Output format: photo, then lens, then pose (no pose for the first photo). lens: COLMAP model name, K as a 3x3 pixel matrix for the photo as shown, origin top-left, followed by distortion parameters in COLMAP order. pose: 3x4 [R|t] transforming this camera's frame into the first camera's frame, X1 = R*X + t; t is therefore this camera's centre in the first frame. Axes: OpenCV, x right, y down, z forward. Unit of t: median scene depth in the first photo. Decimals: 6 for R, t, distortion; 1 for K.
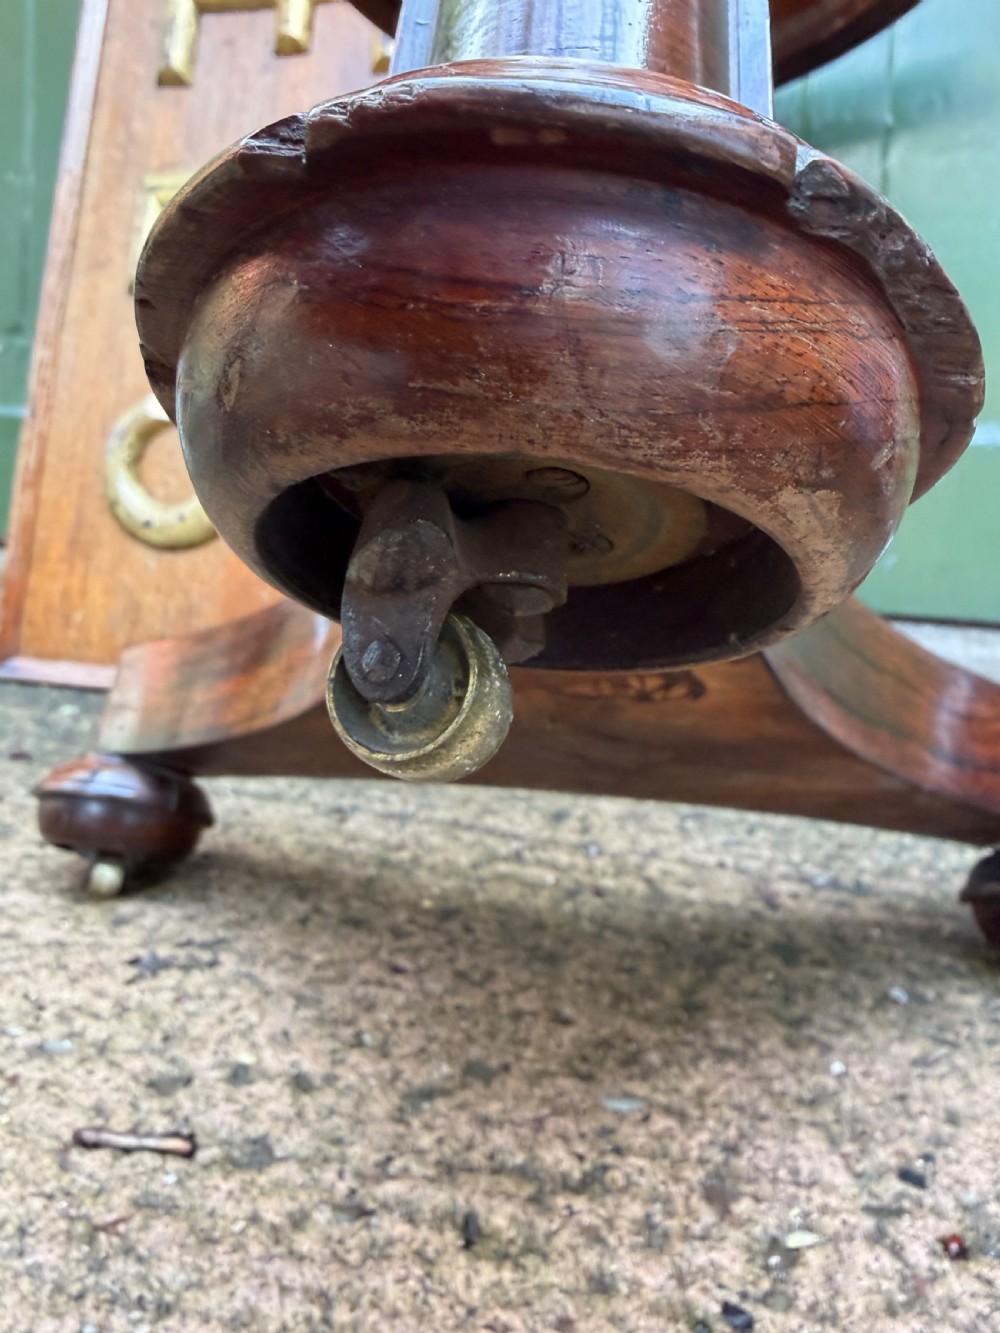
lens RADIAL K [[930.4, 0, 491.9], [0, 930.4, 658.6], [0, 0, 1]] dist [0.002519, -0.014414]
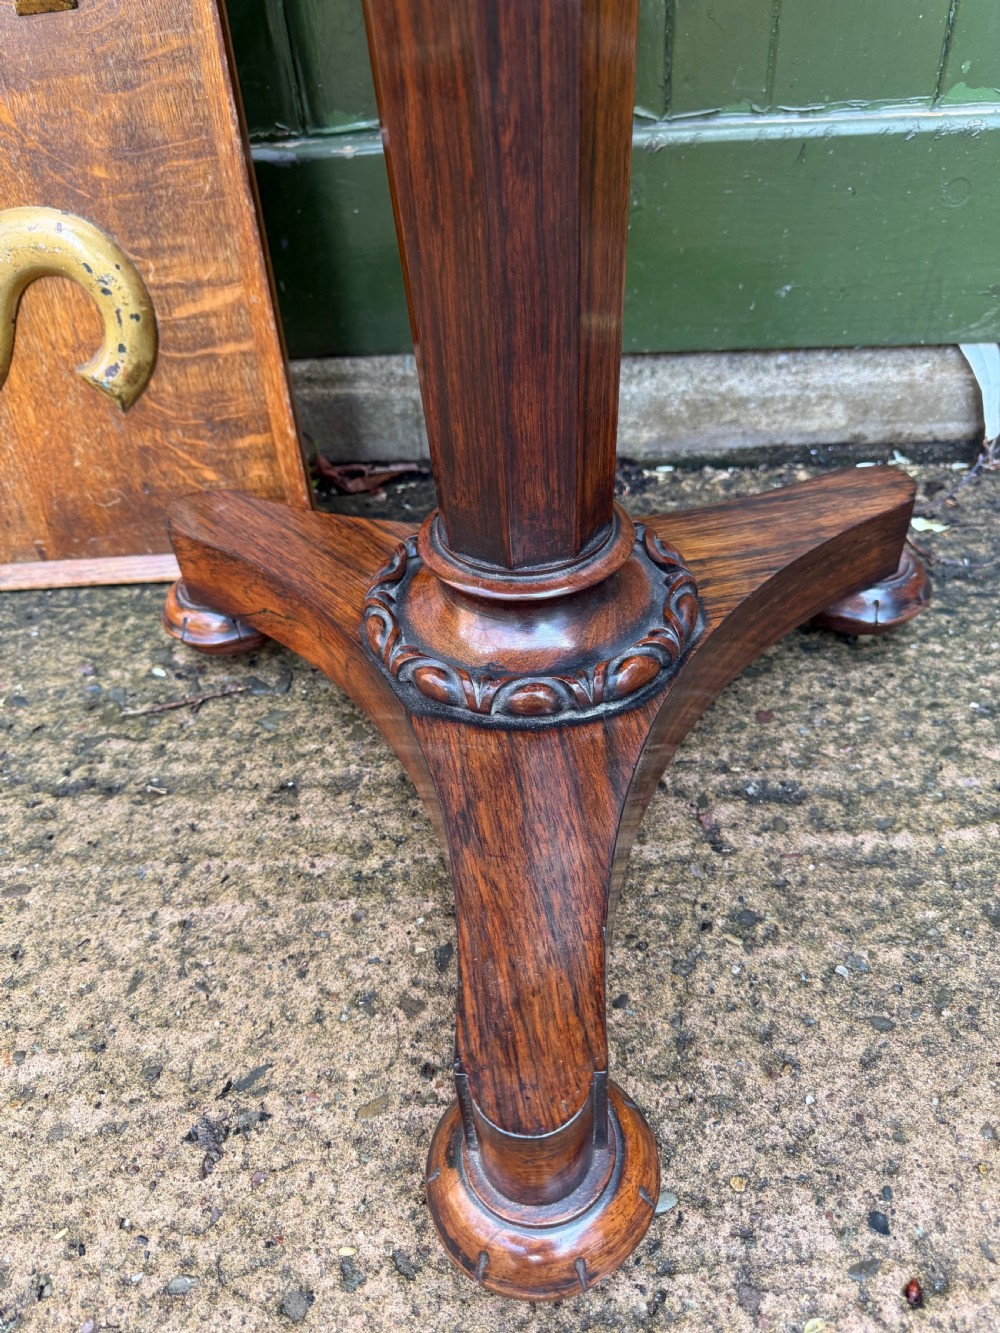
lens RADIAL K [[930.4, 0, 501.7], [0, 930.4, 668.9], [0, 0, 1]] dist [0.002519, -0.014414]
pose [[0.966063, -0.236635, 0.103567, -0.023259], [0.149364, 0.838868, 0.523441, -0.873707], [-0.210743, -0.490208, 0.845744, 0.359665]]
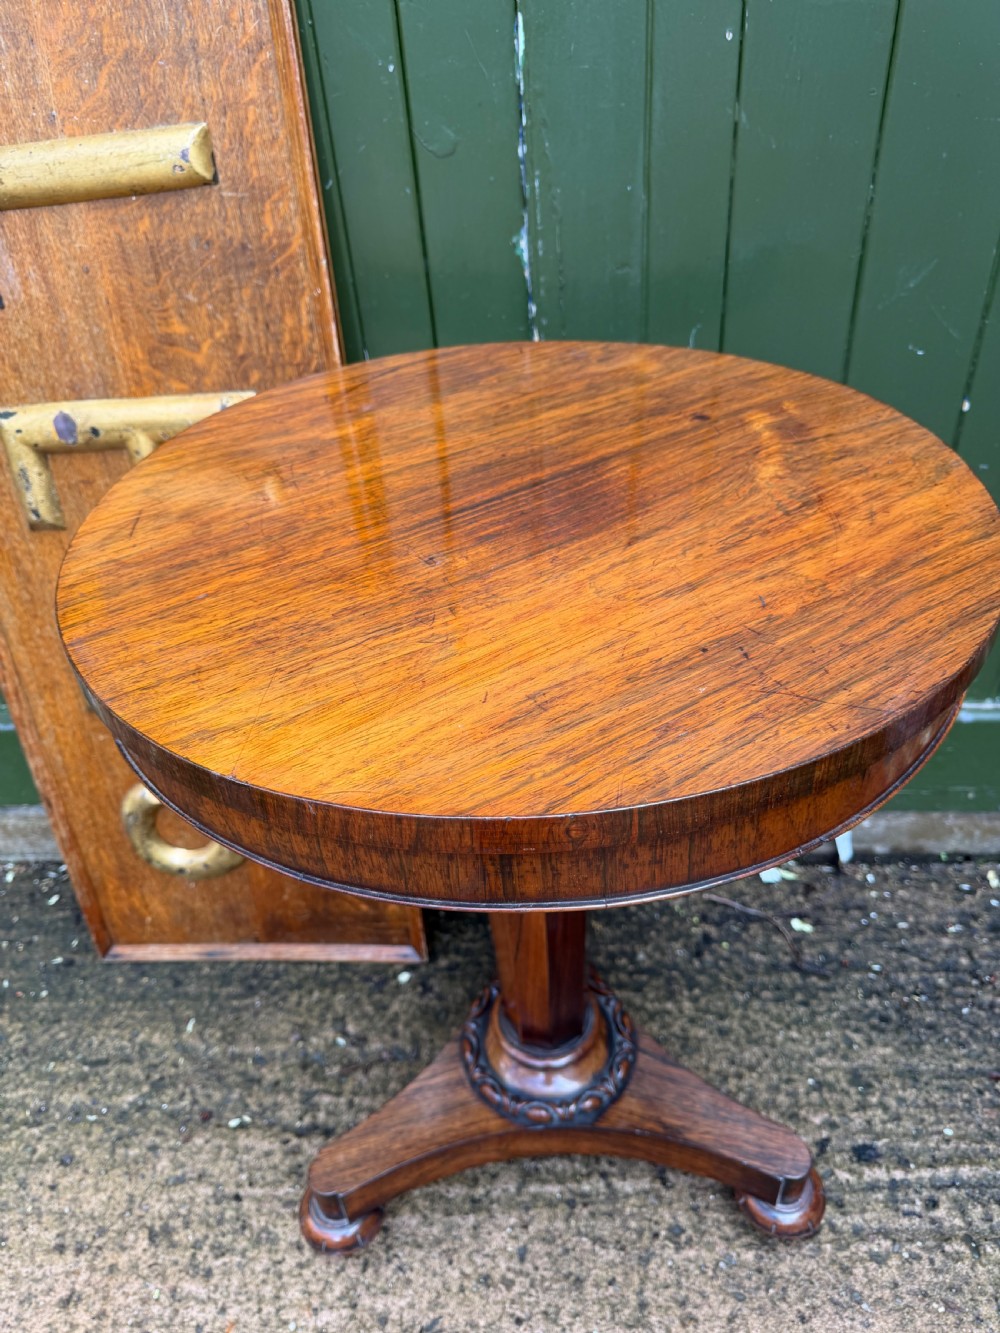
lens RADIAL K [[930.4, 0, 495.4], [0, 930.4, 665.3], [0, 0, 1]] dist [0.002519, -0.014414]
pose [[0.965324, -0.238411, 0.106351, -0.019110], [0.158716, 0.859432, 0.485989, -2.968863], [-0.207266, -0.452257, 0.867470, -0.344430]]
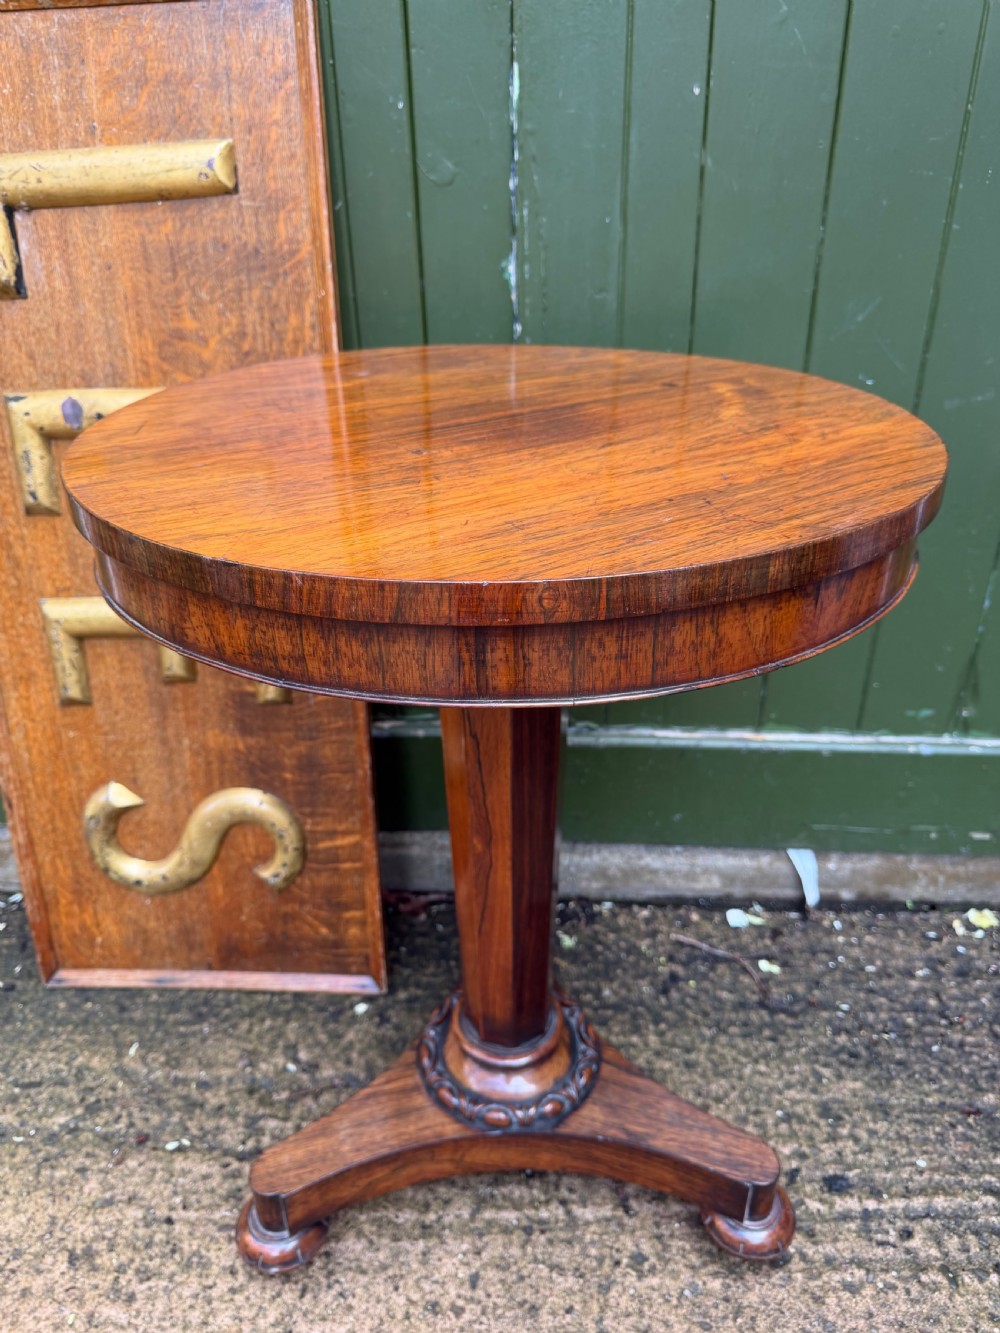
lens RADIAL K [[930.4, 0, 498.2], [0, 930.4, 673.0], [0, 0, 1]] dist [0.002519, -0.014414]
pose [[0.968639, -0.179810, 0.171484, -0.160913], [0.110633, 0.930076, 0.350312, -2.490463], [-0.222483, -0.320354, 0.920801, -0.645416]]
